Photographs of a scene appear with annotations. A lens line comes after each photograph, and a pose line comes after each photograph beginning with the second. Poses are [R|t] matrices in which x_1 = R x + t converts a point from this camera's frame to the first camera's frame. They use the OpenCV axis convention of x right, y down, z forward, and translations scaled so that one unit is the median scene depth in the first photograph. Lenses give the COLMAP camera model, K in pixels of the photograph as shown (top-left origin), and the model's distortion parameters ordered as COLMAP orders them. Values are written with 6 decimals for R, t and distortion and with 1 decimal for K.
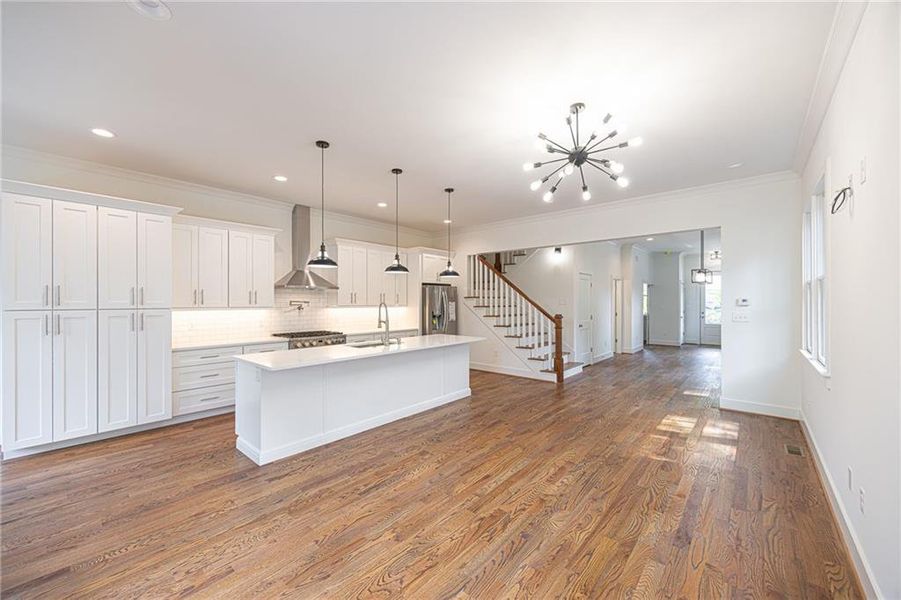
lens RADIAL K [[354.5, 0, 450.5], [0, 354.5, 300.0], [0, 0, 1]] dist [0.000112, -0.000190]
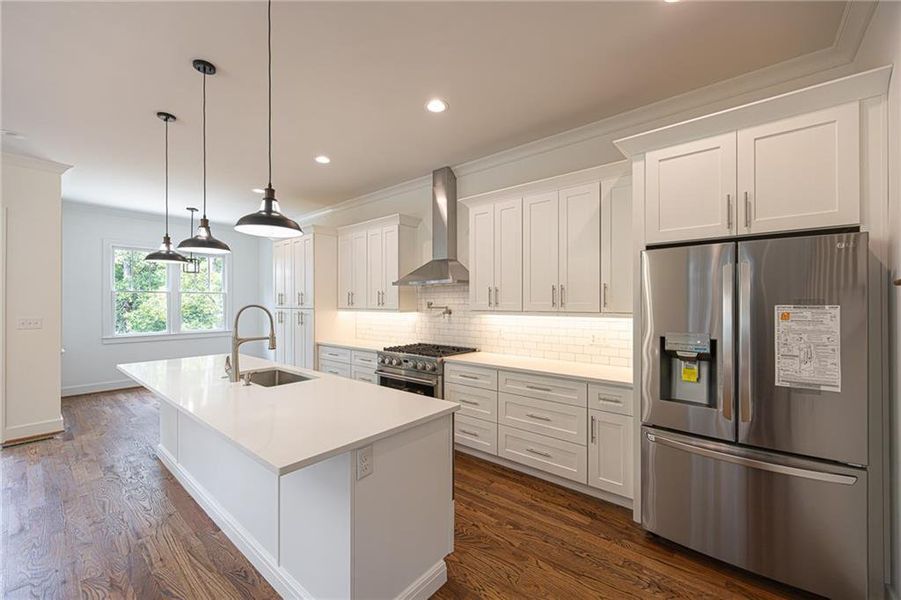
lens RADIAL K [[354.5, 0, 450.5], [0, 354.5, 300.0], [0, 0, 1]] dist [0.000112, -0.000190]
pose [[0.014324, -0.008349, -0.999863, 0.387319], [0.004625, 0.999955, -0.008284, 0.005290], [0.999887, -0.004505, 0.014362, 1.306529]]
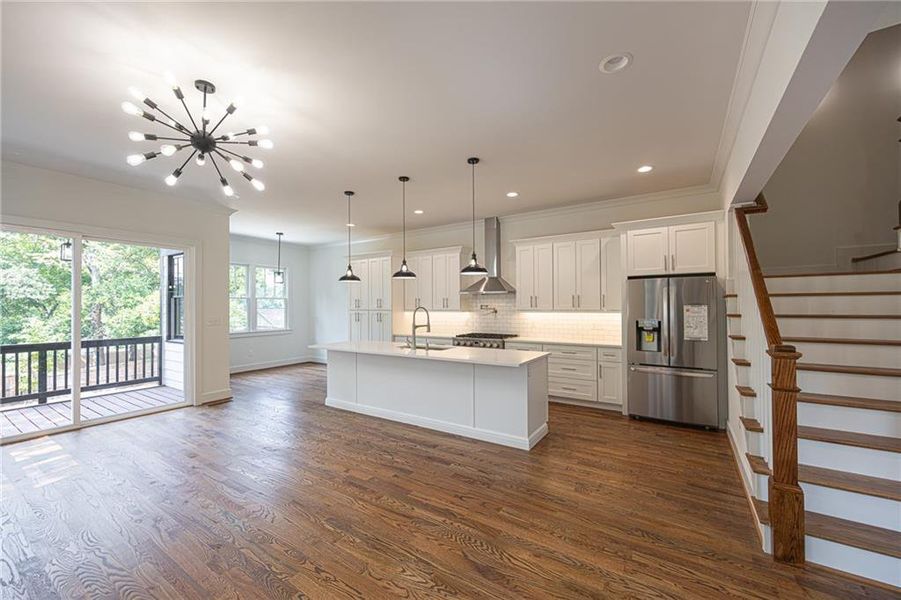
lens RADIAL K [[354.5, 0, 450.5], [0, 354.5, 300.0], [0, 0, 1]] dist [0.000112, -0.000190]
pose [[0.133200, -0.016690, -0.990949, 0.832997], [0.010182, 0.999828, -0.015471, 0.003358], [0.991037, -0.008029, 0.133347, 0.947157]]
